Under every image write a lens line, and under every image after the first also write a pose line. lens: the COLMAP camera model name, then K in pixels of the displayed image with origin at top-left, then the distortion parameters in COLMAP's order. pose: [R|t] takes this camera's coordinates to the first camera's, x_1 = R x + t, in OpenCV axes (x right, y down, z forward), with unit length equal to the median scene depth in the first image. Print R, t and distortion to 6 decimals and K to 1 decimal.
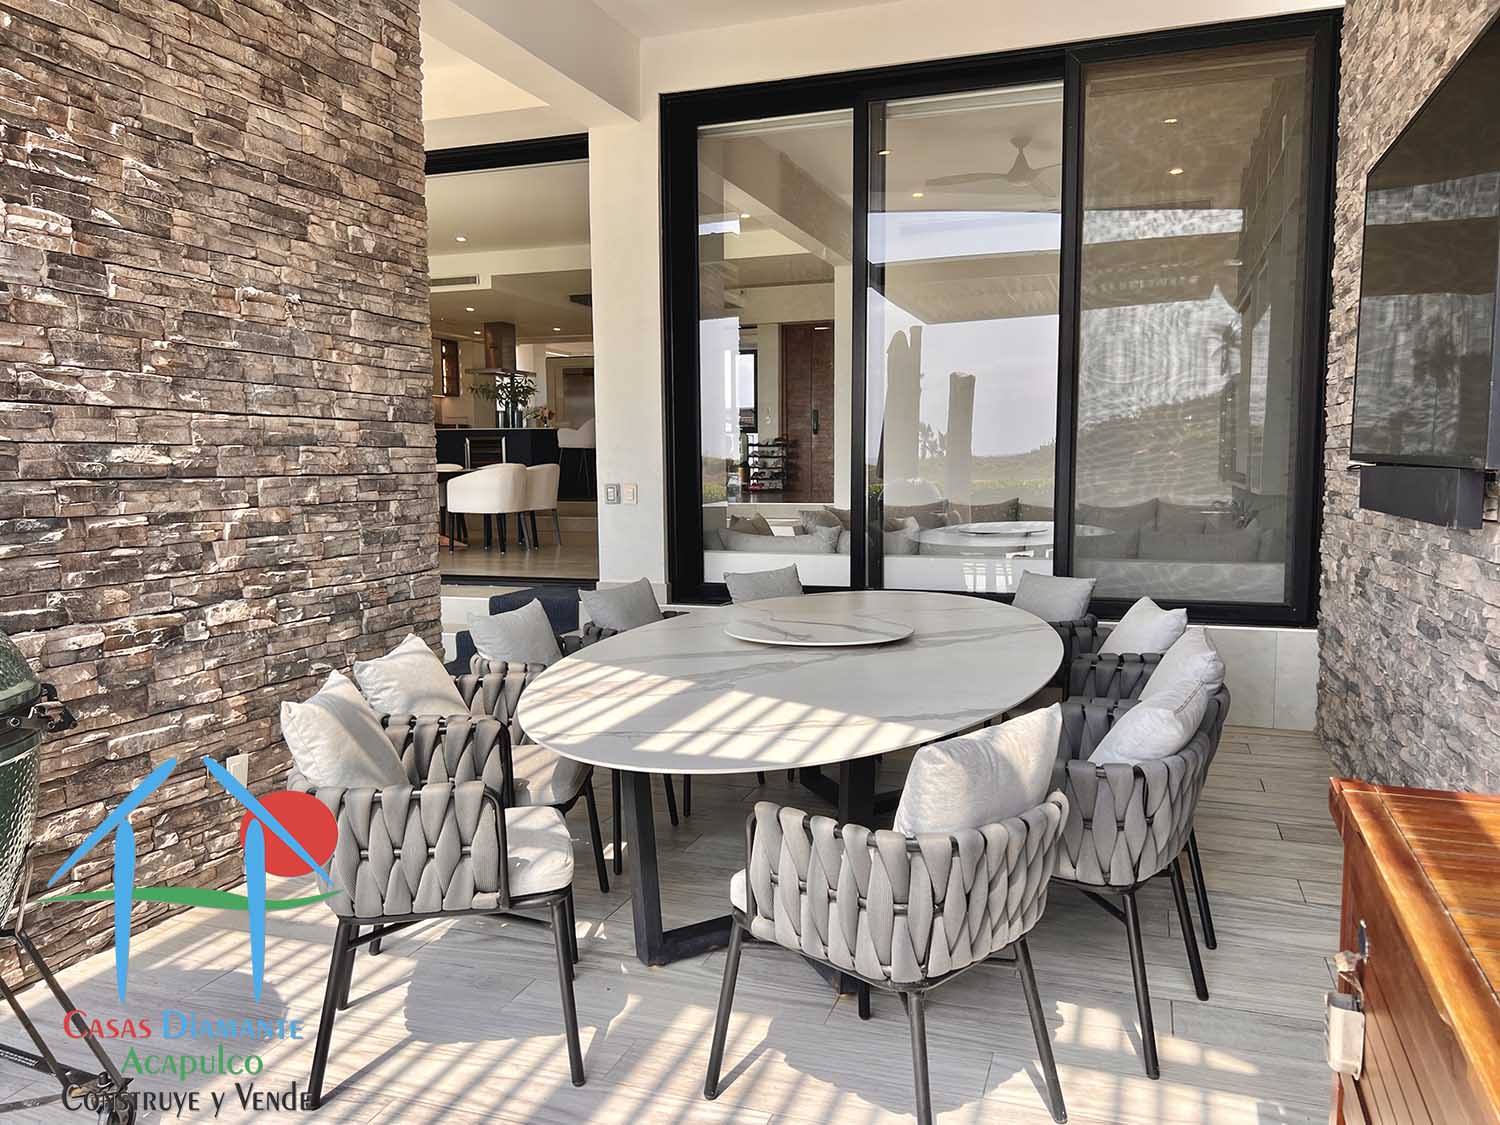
lens RADIAL K [[1130.9, 0, 743.8], [0, 1130.9, 563.5], [0, 0, 1]] dist [0.071652, -0.086330]
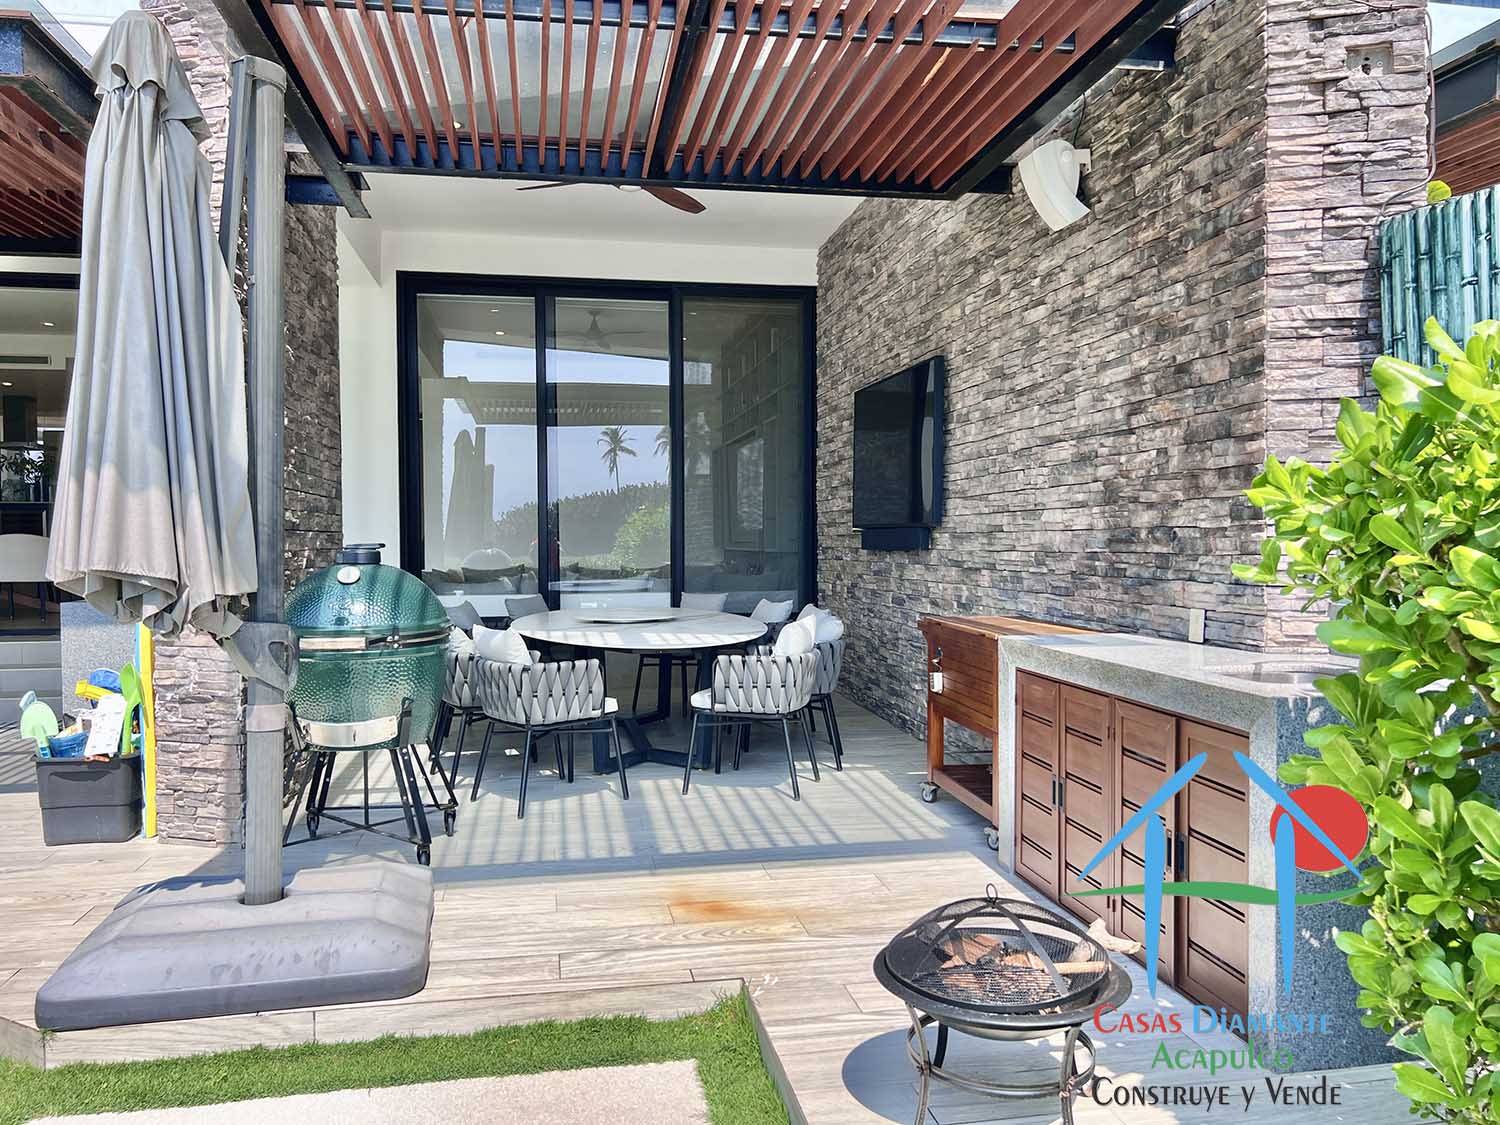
lens RADIAL K [[1125.5, 0, 758.2], [0, 1125.5, 575.8], [0, 0, 1]] dist [0.067275, -0.092251]
pose [[0.863972, -0.012159, 0.503393, -0.558477], [0.043577, 0.997763, -0.050691, 0.079759], [-0.501651, 0.065732, 0.862569, -0.572753]]
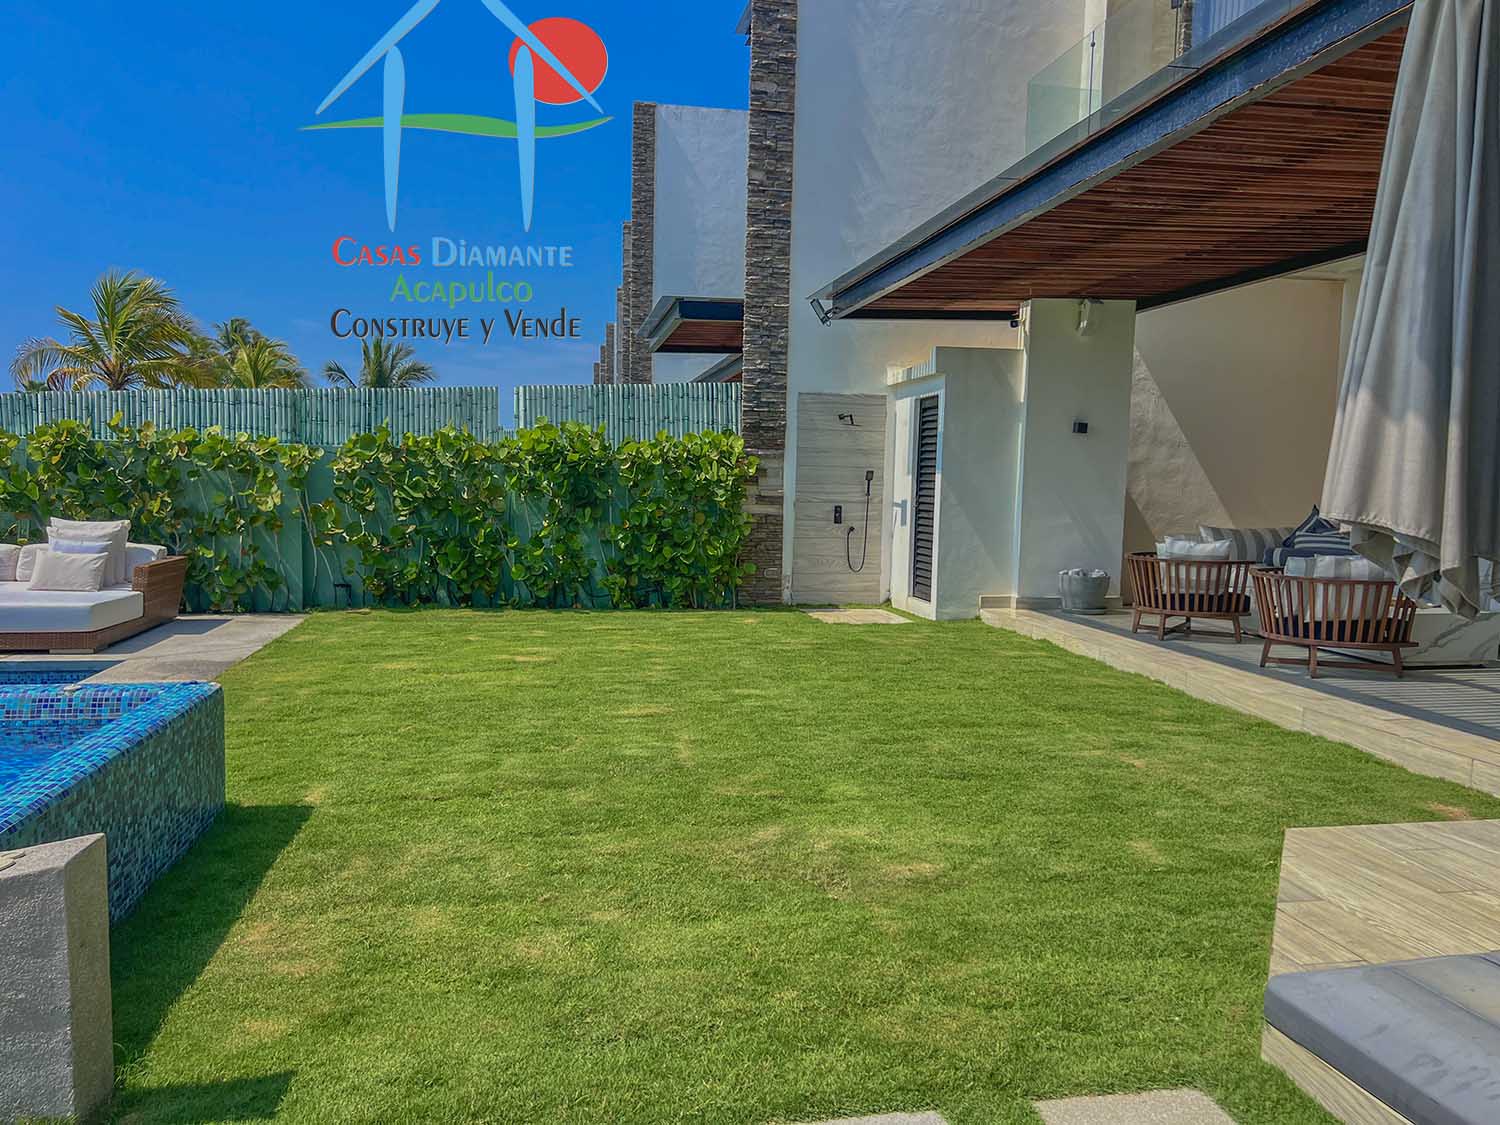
lens RADIAL K [[1130.9, 0, 743.8], [0, 1130.9, 563.5], [0, 0, 1]] dist [0.071652, -0.086330]
pose [[0.498658, 0.087983, -0.862322, -0.234366], [-0.104769, 0.993659, 0.040798, 0.057743], [0.860444, 0.070000, 0.504714, -0.349594]]
